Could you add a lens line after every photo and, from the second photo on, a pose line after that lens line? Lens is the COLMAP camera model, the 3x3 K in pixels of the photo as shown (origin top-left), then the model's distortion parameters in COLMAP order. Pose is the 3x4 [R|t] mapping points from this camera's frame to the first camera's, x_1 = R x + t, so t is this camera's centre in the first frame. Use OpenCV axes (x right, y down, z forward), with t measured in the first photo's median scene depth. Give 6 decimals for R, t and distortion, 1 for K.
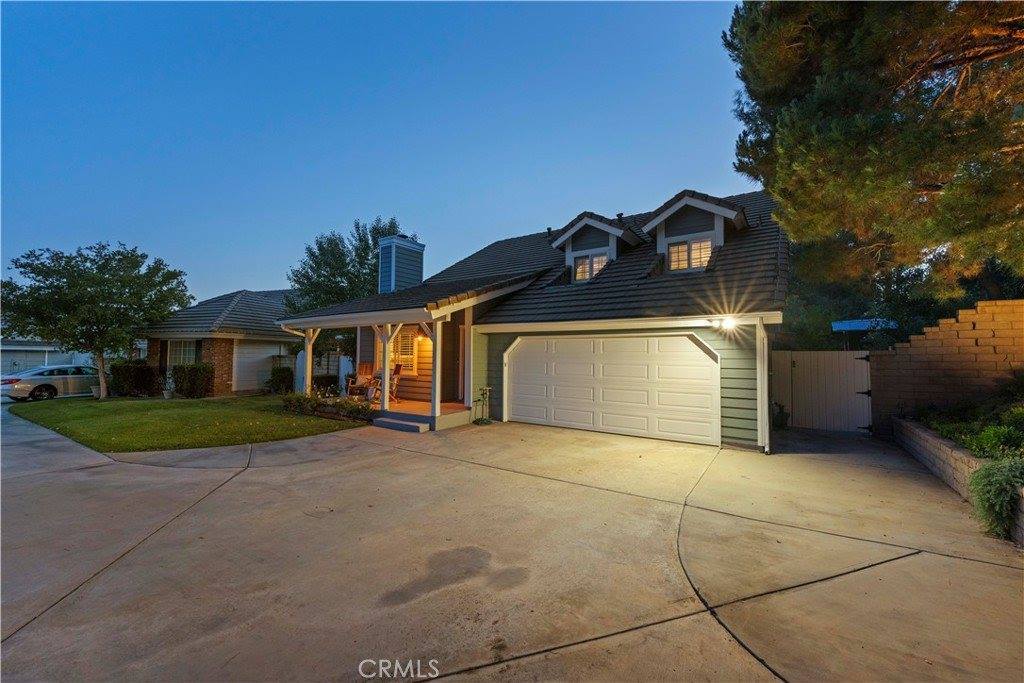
lens RADIAL K [[414.3, 0, 512.0], [0, 414.3, 341.5], [0, 0, 1]] dist [0.000353, 0.000030]
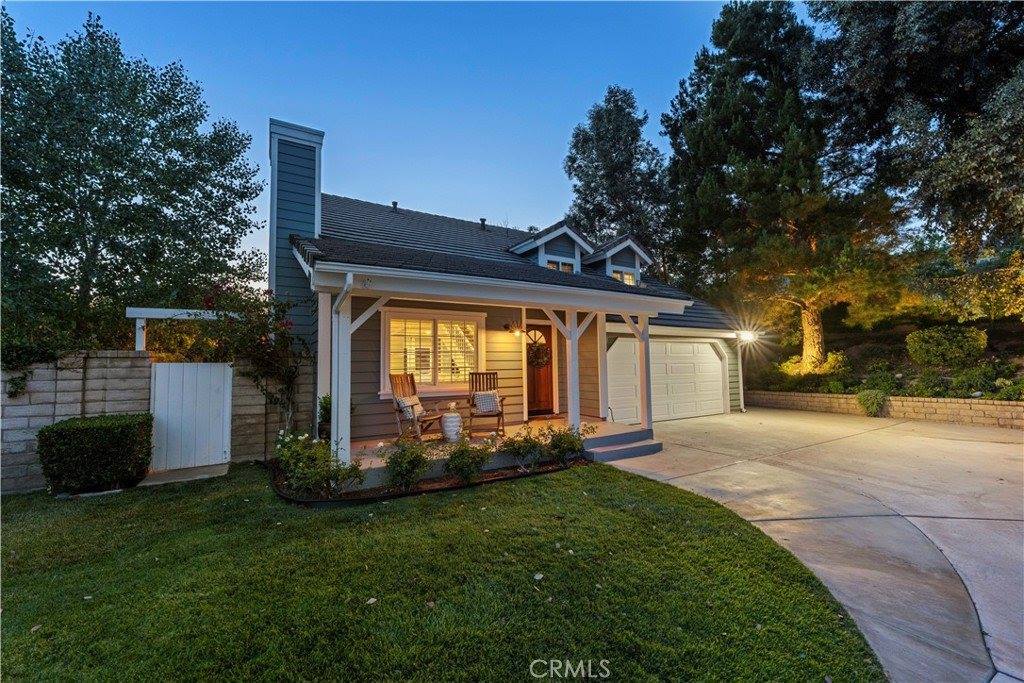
lens RADIAL K [[414.3, 0, 512.0], [0, 414.3, 341.5], [0, 0, 1]] dist [0.000353, 0.000030]
pose [[0.475545, 0.023061, 0.879389, -1.182120], [-0.016723, 0.999713, -0.017173, 0.016777], [-0.879533, -0.006539, 0.475794, 0.916841]]
